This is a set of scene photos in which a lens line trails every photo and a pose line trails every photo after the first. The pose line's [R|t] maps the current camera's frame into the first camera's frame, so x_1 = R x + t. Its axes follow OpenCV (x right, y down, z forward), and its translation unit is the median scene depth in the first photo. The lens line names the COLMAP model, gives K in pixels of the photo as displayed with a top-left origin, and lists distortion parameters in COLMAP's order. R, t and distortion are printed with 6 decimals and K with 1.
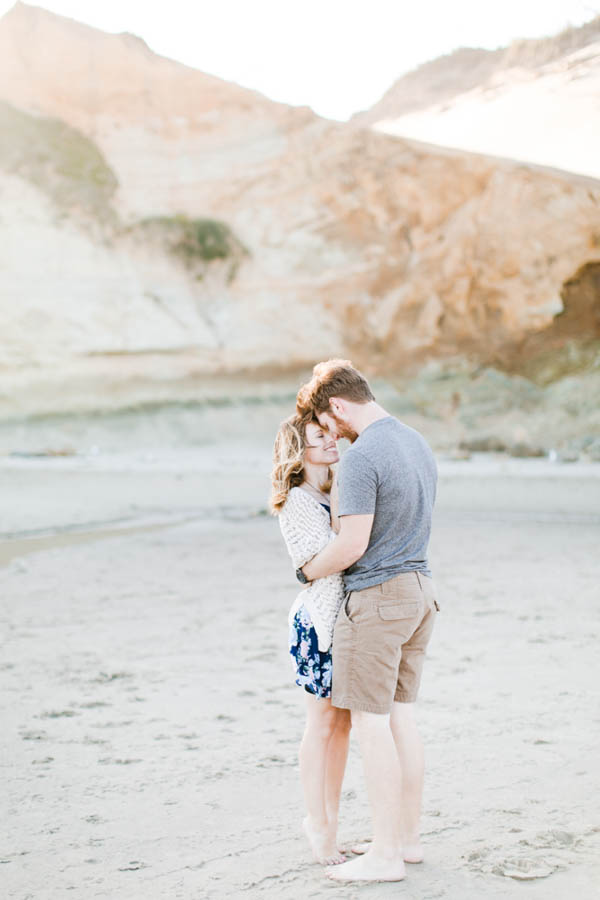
lens RADIAL K [[1272.3, 0, 300.0], [0, 1272.3, 450.0], [0, 0, 1]] dist [0.026067, -0.049744]
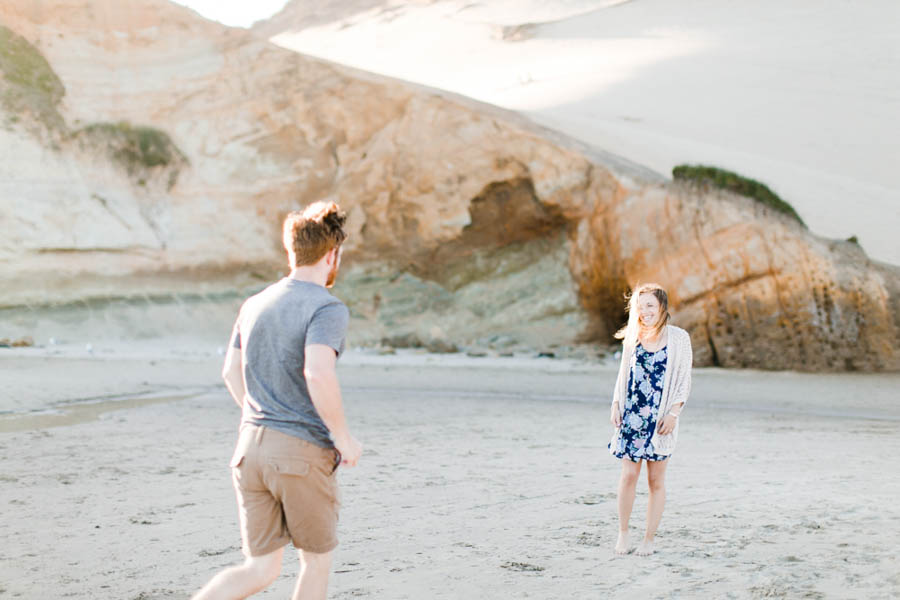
lens RADIAL K [[1272.3, 0, 450.0], [0, 1272.3, 300.0], [0, 0, 1]] dist [0.026067, -0.049744]
pose [[0.977902, 0.018944, 0.208202, -0.045769], [-0.010304, 0.999043, -0.042505, 0.006562], [-0.208808, 0.039420, 0.977162, -0.097799]]
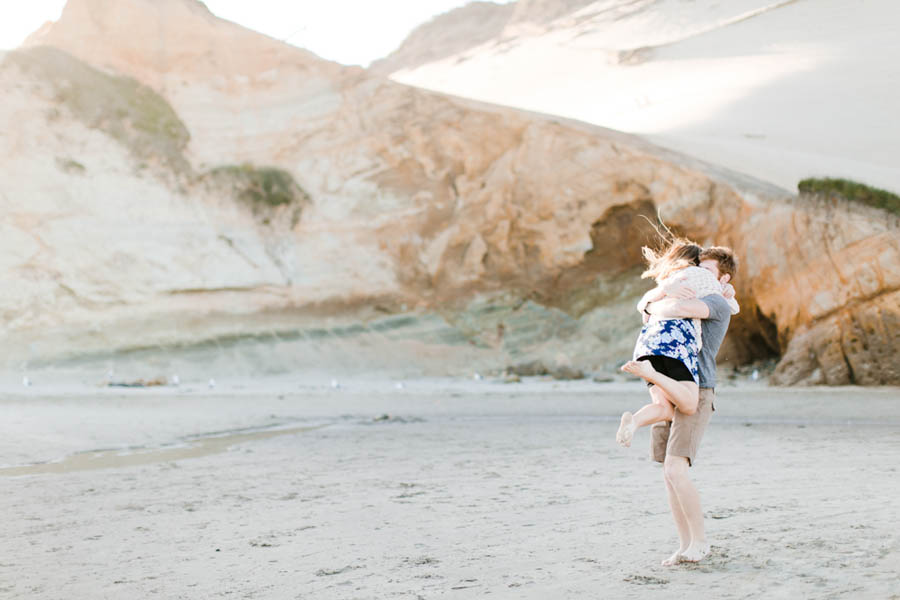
lens RADIAL K [[1272.3, 0, 450.0], [0, 1272.3, 300.0], [0, 0, 1]] dist [0.026067, -0.049744]
pose [[0.993759, -0.013792, 0.110693, -0.043248], [0.021394, 0.997470, -0.067789, 0.009090], [-0.109478, 0.069734, 0.991540, -0.094514]]
